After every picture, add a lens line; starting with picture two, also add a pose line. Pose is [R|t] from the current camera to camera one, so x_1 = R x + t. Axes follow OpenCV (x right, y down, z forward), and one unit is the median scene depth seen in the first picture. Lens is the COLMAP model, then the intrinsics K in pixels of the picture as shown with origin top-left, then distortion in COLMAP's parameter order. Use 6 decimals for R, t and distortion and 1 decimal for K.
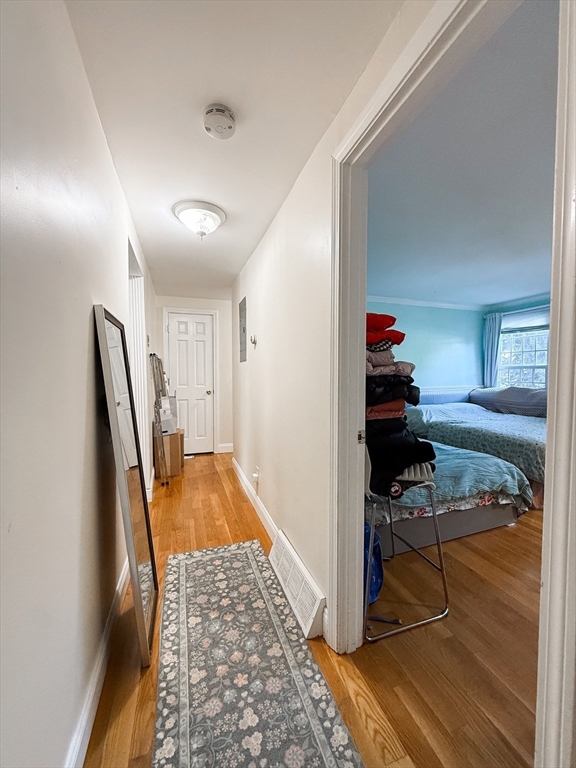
lens RADIAL K [[307.7, 0, 288.0], [0, 307.7, 384.0], [0, 0, 1]] dist [-0.000138, 0.000106]
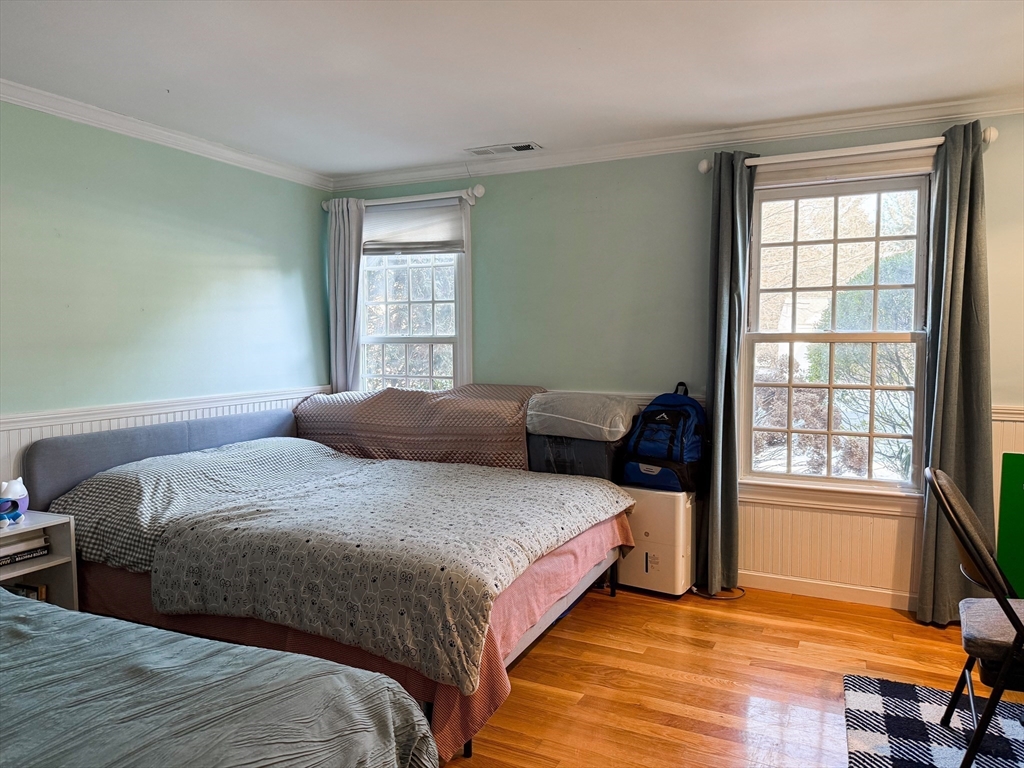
lens RADIAL K [[719.6, 0, 512.0], [0, 719.6, 384.0], [0, 0, 1]] dist [0.113392, -0.180310]
pose [[0.708810, -0.036955, 0.704431, 0.180686], [0.025134, 0.999316, 0.027134, -0.018665], [-0.704952, -0.001528, 0.709253, 0.223554]]
